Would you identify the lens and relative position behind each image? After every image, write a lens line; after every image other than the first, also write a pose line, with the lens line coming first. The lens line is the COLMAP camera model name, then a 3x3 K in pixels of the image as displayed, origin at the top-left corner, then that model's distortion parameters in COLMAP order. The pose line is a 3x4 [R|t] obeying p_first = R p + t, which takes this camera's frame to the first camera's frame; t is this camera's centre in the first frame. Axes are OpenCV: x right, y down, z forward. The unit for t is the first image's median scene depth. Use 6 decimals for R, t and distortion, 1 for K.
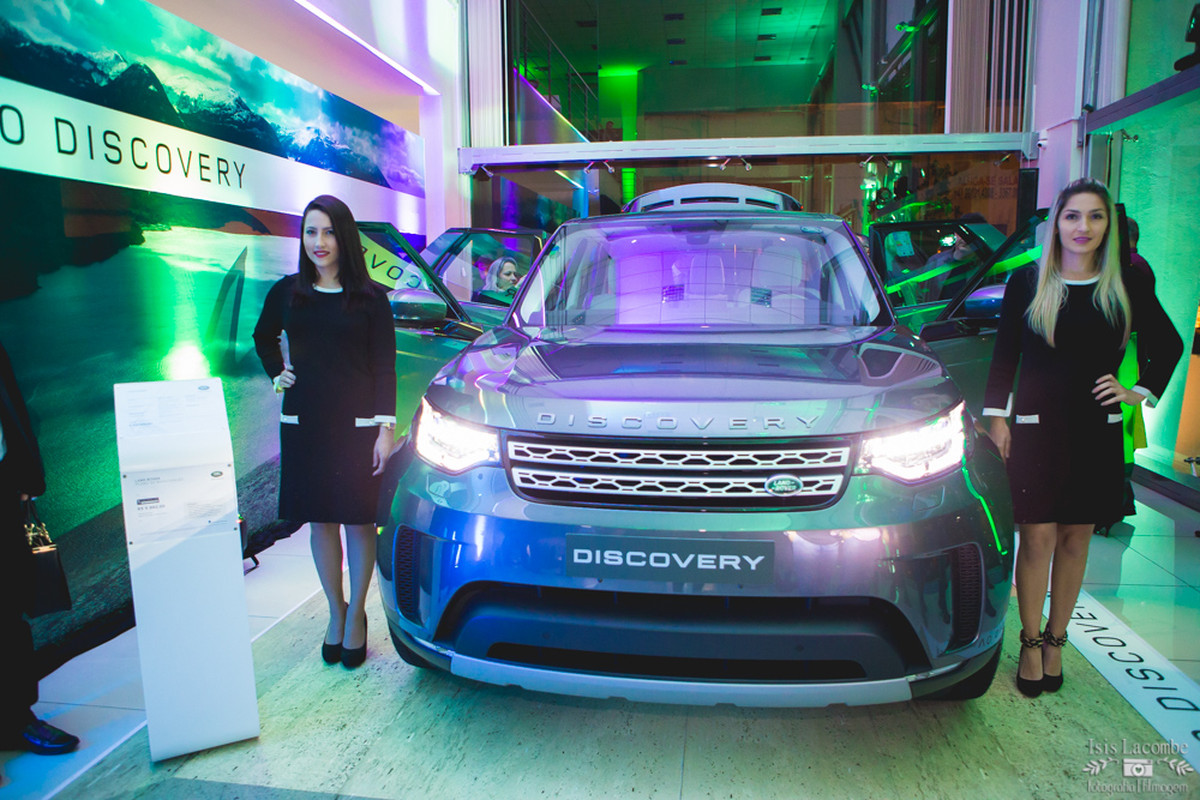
lens RADIAL K [[824.4, 0, 597.7], [0, 824.4, 404.0], [0, 0, 1]] dist [-0.090049, 0.060595]
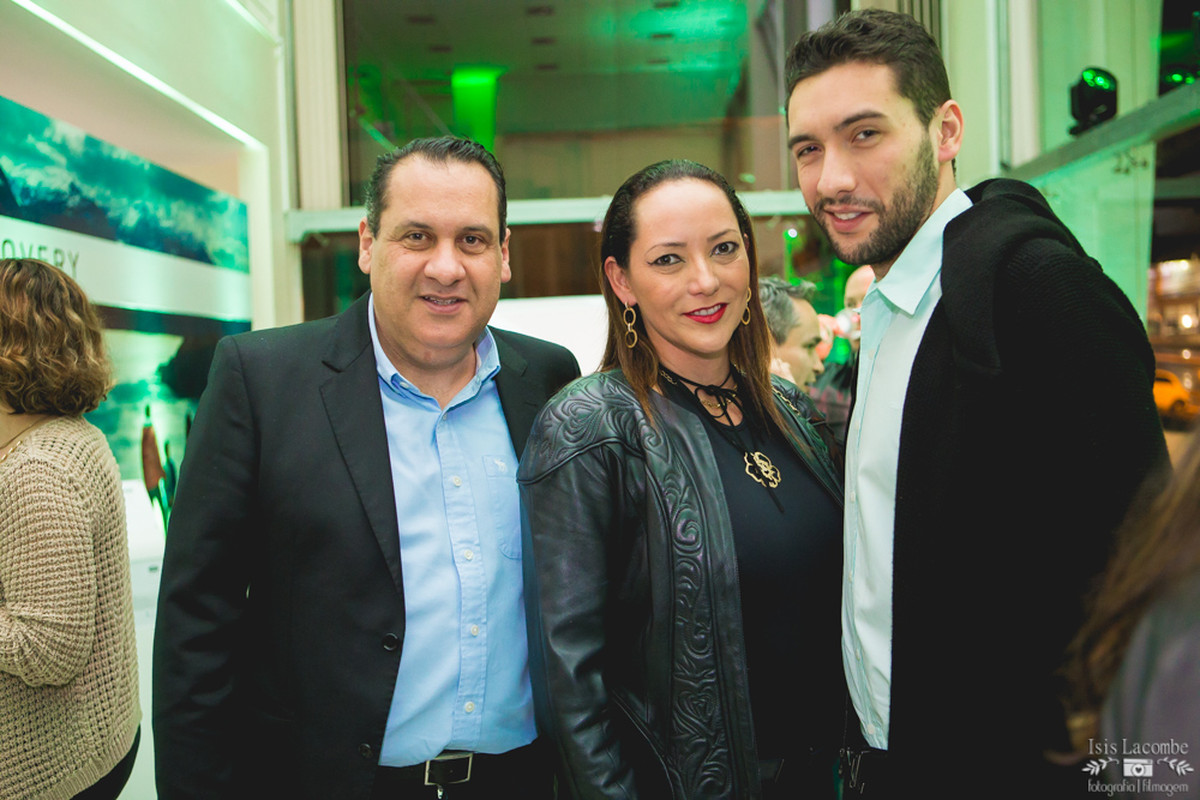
lens RADIAL K [[1203.9, 0, 594.8], [0, 1203.9, 397.7], [0, 0, 1]] dist [-0.008510, 0.000000]
pose [[0.991517, -0.029373, 0.126614, -0.049742], [0.043953, 0.992514, -0.113946, 0.049820], [-0.122319, 0.118544, 0.985386, -0.457747]]
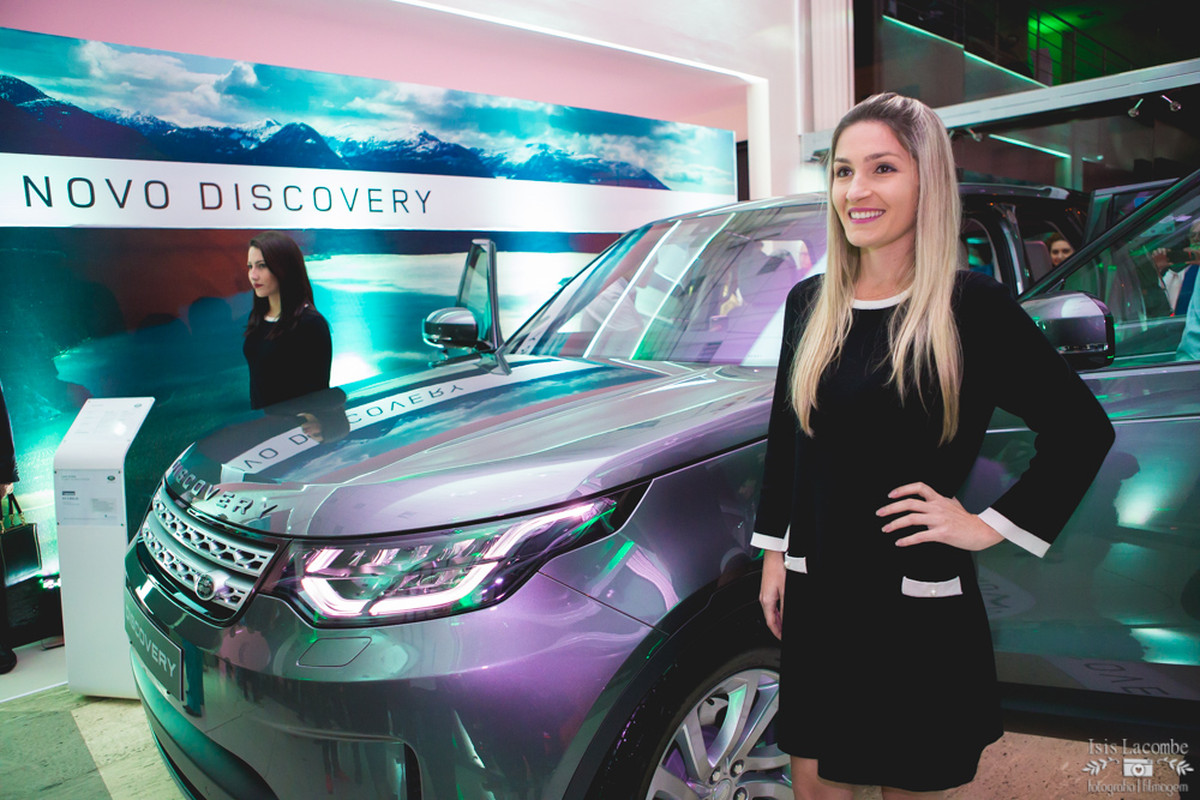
lens RADIAL K [[824.4, 0, 598.2], [0, 824.4, 405.0], [0, 0, 1]] dist [-0.090049, 0.060595]
pose [[0.766792, 0.064726, -0.638624, 0.576904], [-0.054461, 0.997876, 0.035746, -0.071702], [0.639581, 0.007370, 0.768689, 0.360243]]
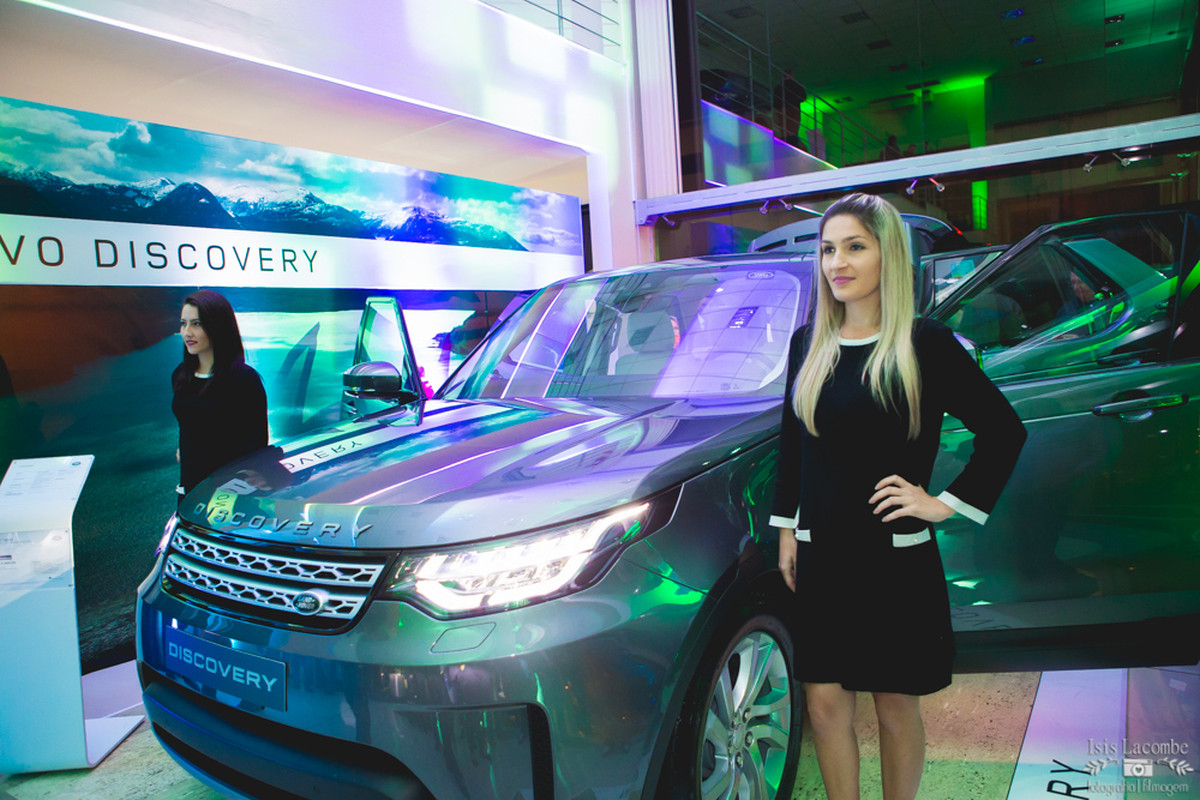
lens RADIAL K [[824.4, 0, 600.1], [0, 824.4, 402.6], [0, 0, 1]] dist [-0.090049, 0.060595]
pose [[0.901000, -0.008002, -0.433744, 0.513762], [-0.011537, 0.999034, -0.042395, -0.048673], [0.433665, 0.043202, 0.900038, 0.185818]]
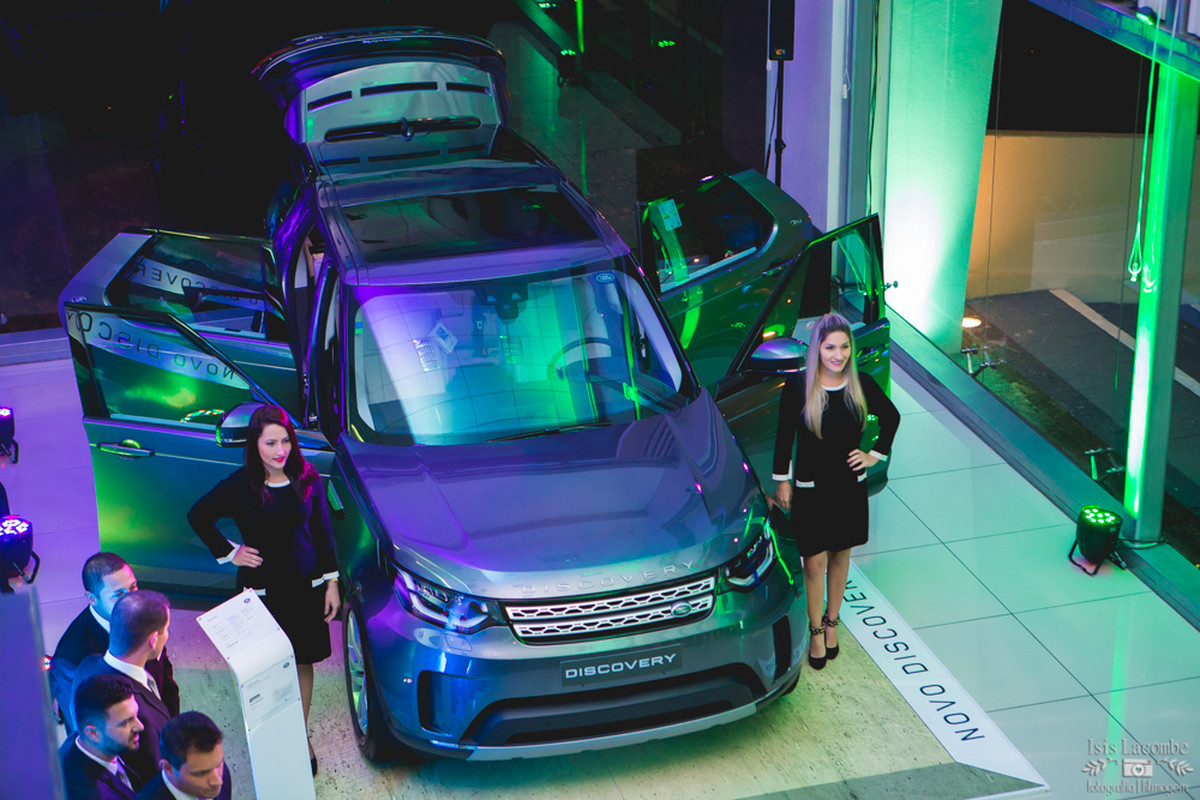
lens RADIAL K [[2421.8, 0, 555.0], [0, 2421.8, 421.4], [0, 0, 1]] dist [0.228480, 0.000000]
pose [[0.912910, -0.174143, 0.369146, -0.999689], [0.072392, 0.959158, 0.273450, -0.927626], [-0.401689, -0.222912, 0.888232, -1.811196]]
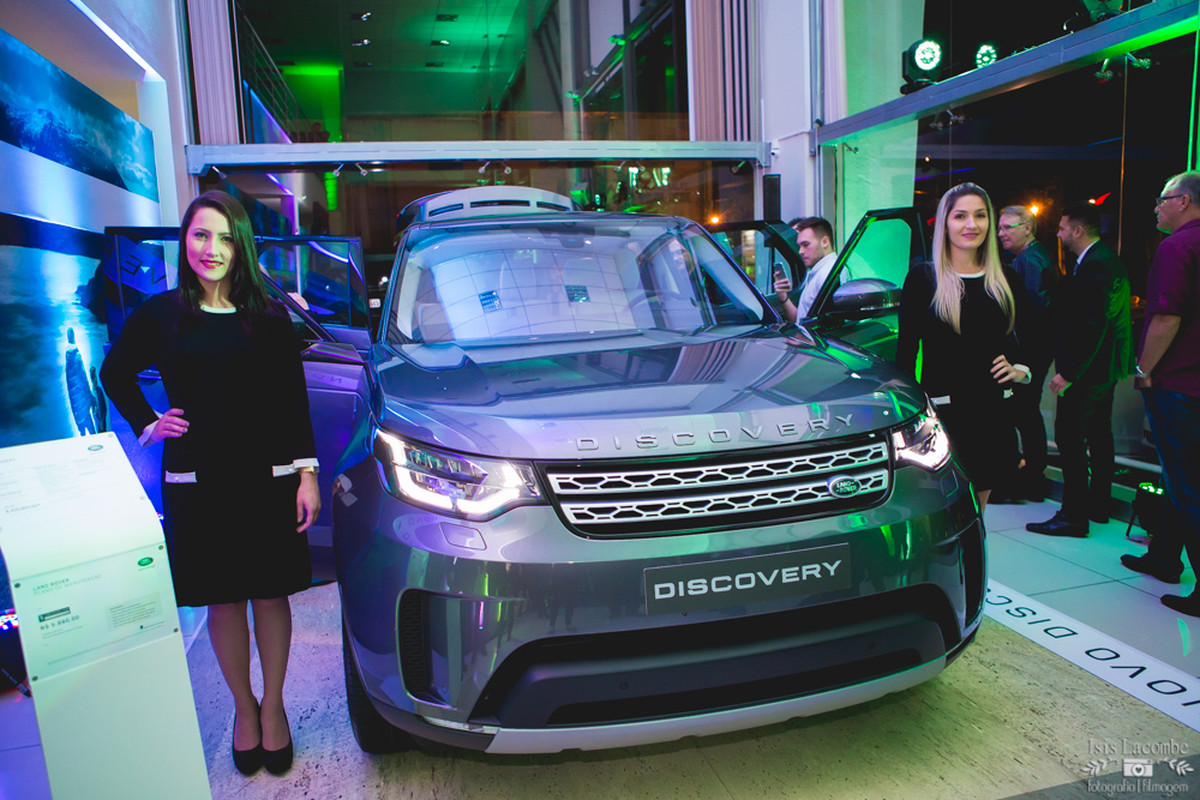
lens RADIAL K [[824.4, 0, 596.5], [0, 824.4, 403.4], [0, 0, 1]] dist [-0.090049, 0.060595]
pose [[0.926004, -0.081560, 0.368599, -0.232419], [0.084481, 0.996391, 0.008237, -0.019585], [-0.367940, 0.023512, 0.929552, 0.106277]]
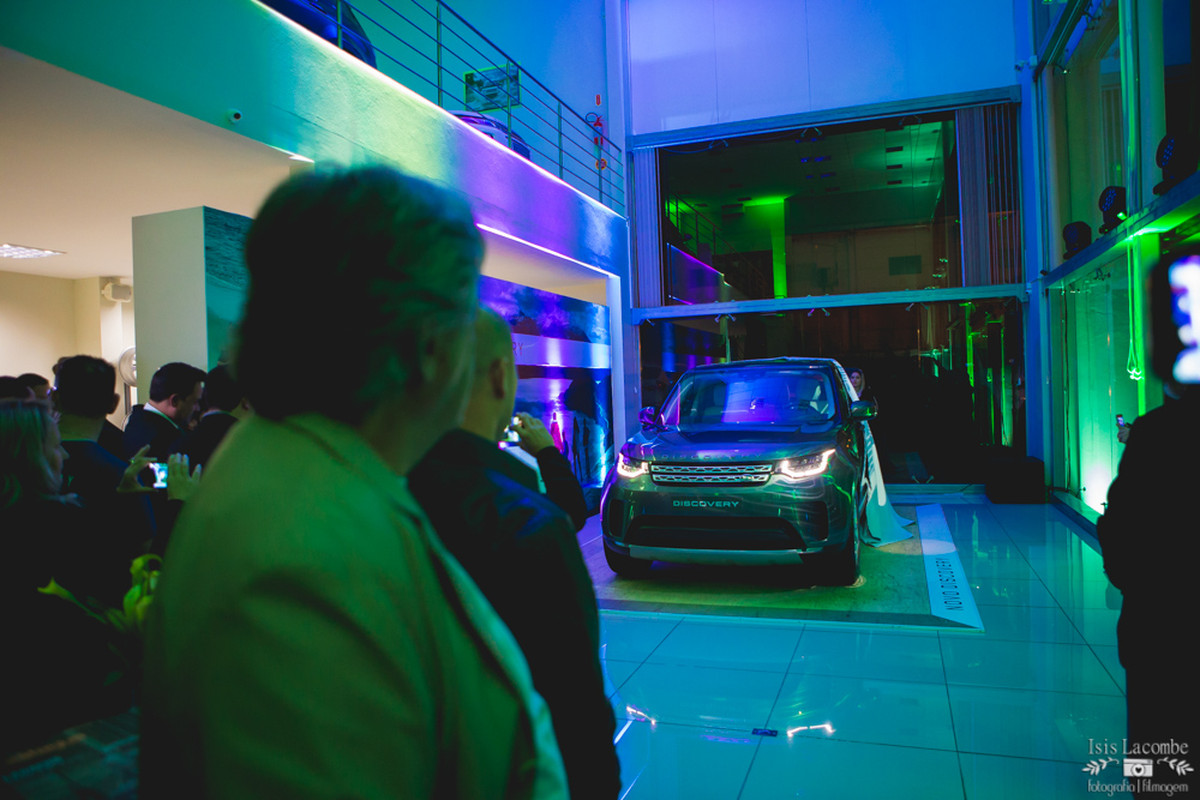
lens RADIAL K [[824.4, 0, 601.1], [0, 824.4, 395.7], [0, 0, 1]] dist [-0.090049, 0.060595]
pose [[0.979668, -0.021850, -0.199432, 0.174031], [-0.004760, 0.991240, -0.131983, 0.110942], [0.200569, 0.130249, 0.970983, -1.075856]]
